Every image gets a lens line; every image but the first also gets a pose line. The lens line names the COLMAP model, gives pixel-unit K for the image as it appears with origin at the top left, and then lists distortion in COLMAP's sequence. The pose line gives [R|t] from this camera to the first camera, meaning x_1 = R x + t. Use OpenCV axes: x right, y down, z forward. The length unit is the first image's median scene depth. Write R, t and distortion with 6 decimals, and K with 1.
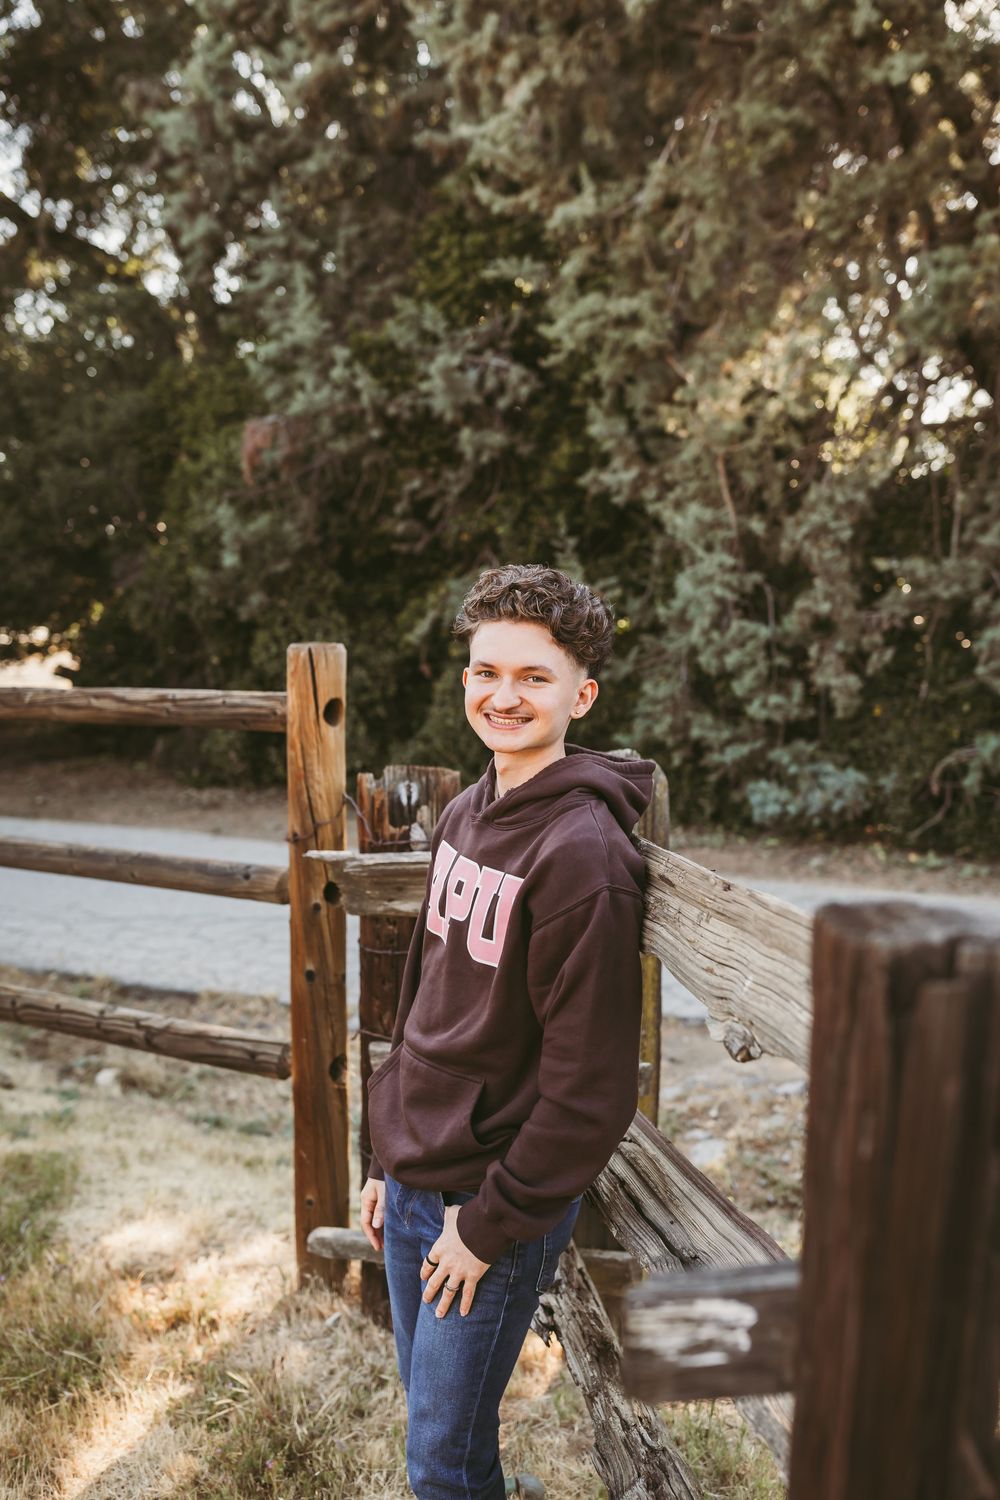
lens RADIAL K [[1463.7, 0, 510.9], [0, 1463.7, 723.4], [0, 0, 1]] dist [0.017180, -0.022619]
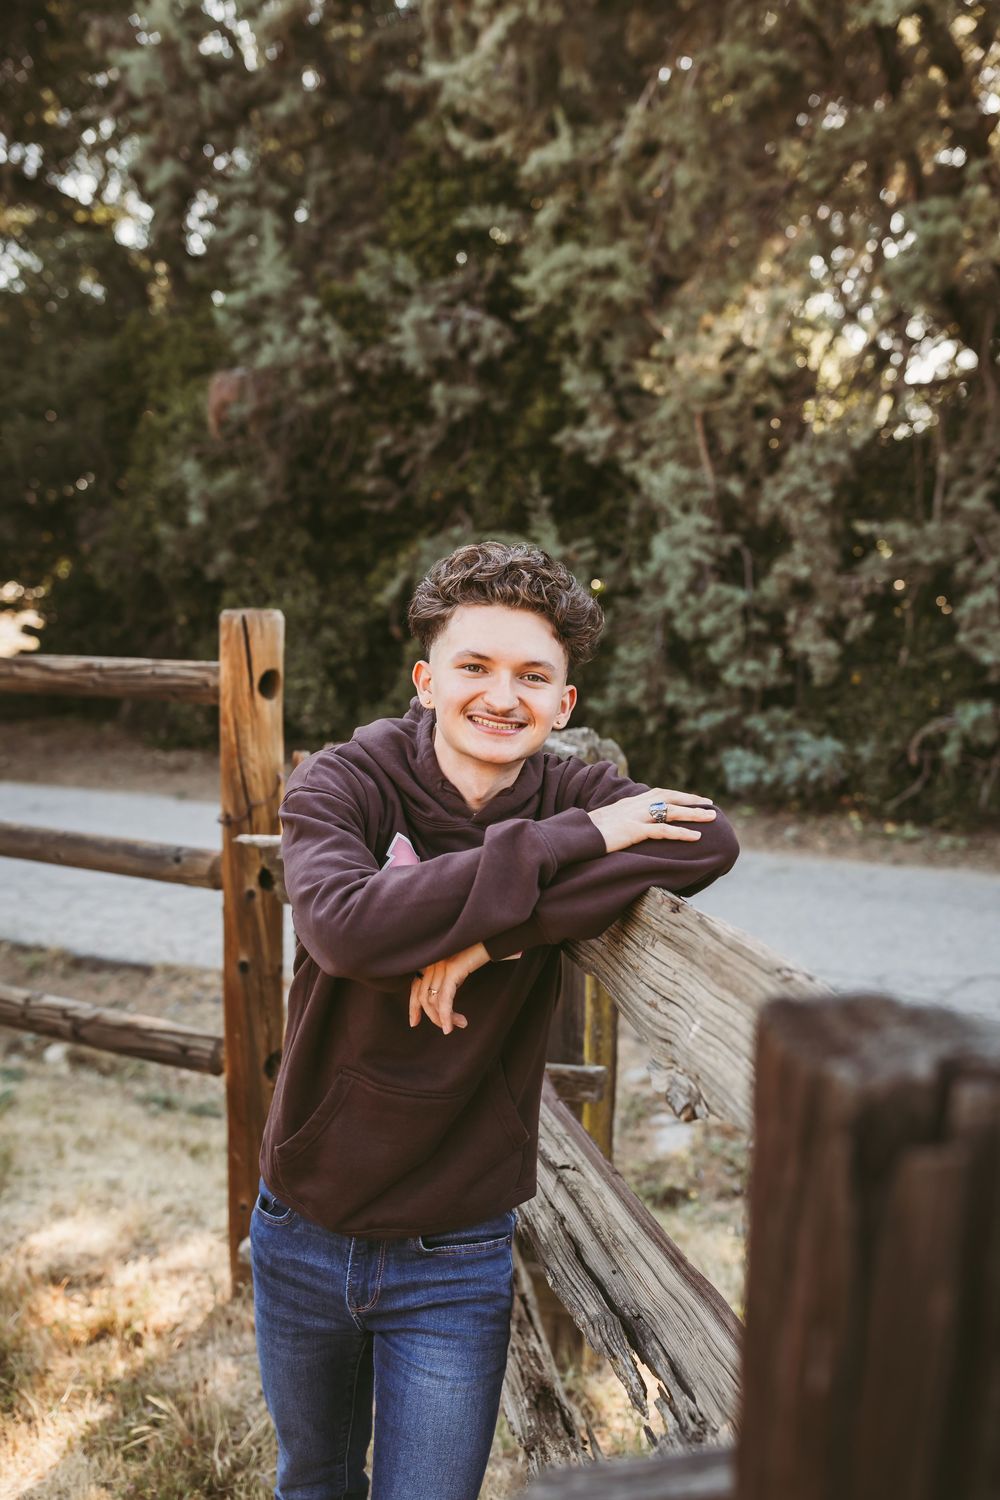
lens RADIAL K [[1465.5, 0, 506.7], [0, 1465.5, 728.2], [0, 0, 1]] dist [0.014400, -0.019666]
pose [[0.999911, 0.006935, 0.011398, 0.006460], [-0.007278, 0.999513, 0.030335, -0.003258], [-0.011182, -0.030415, 0.999475, 0.024197]]
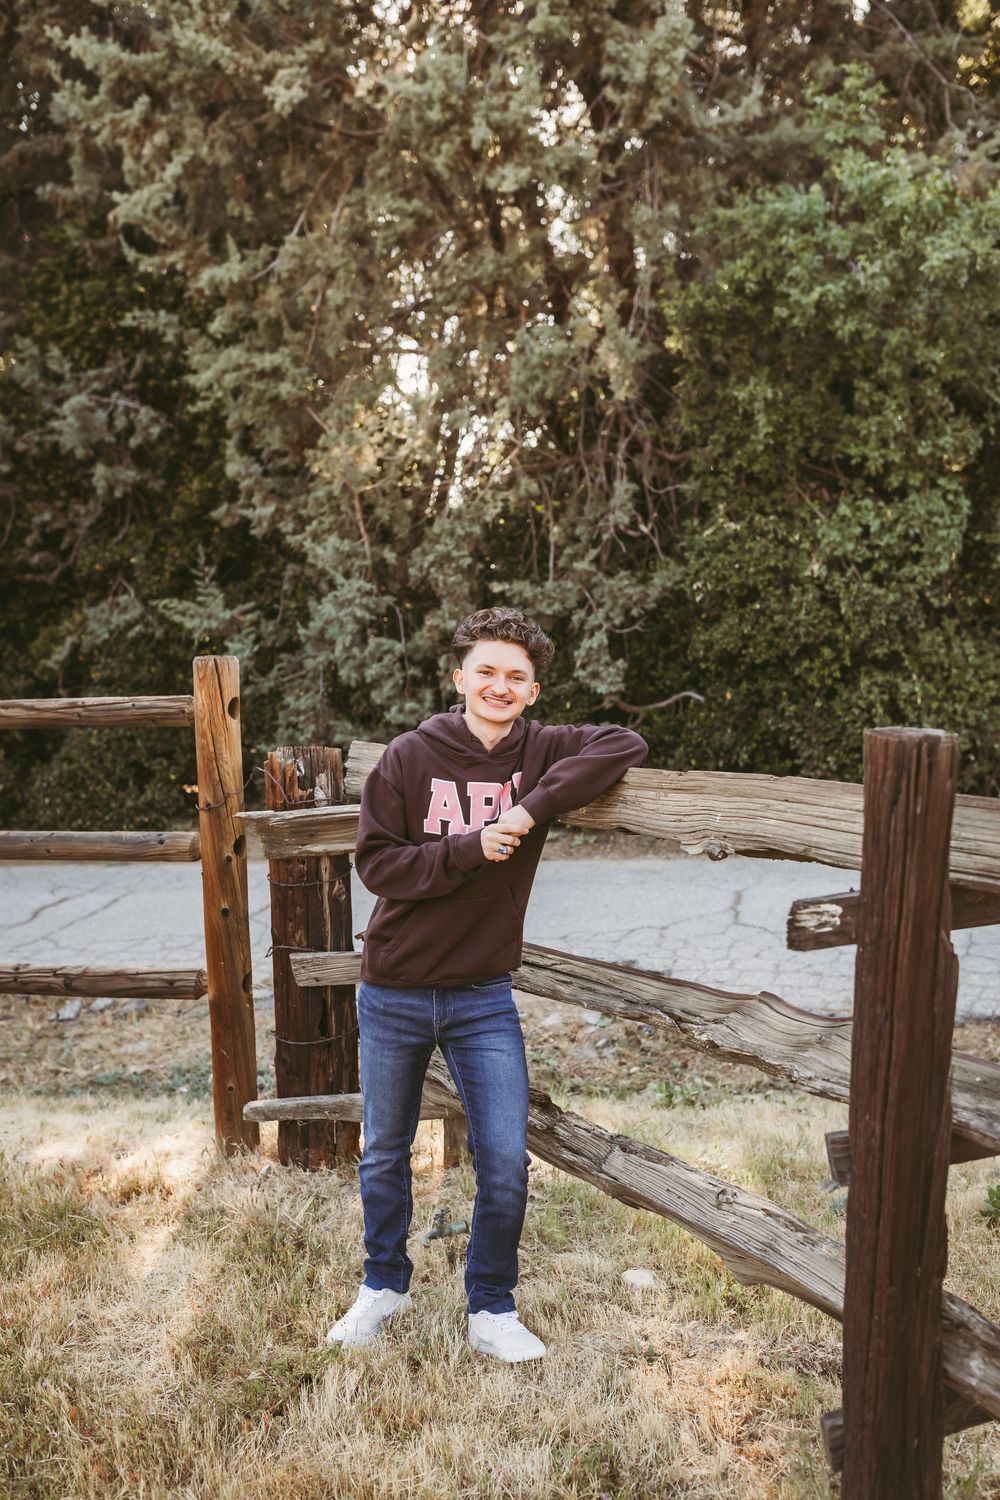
lens RADIAL K [[1428.0, 0, 500.0], [0, 1428.0, 750.0], [0, 0, 1]] dist [0.009060, -0.002752]
pose [[0.951455, -0.050218, 0.303664, -0.098000], [0.048876, 0.998732, 0.012022, 0.008873], [-0.303883, 0.003403, 0.952703, -0.095869]]
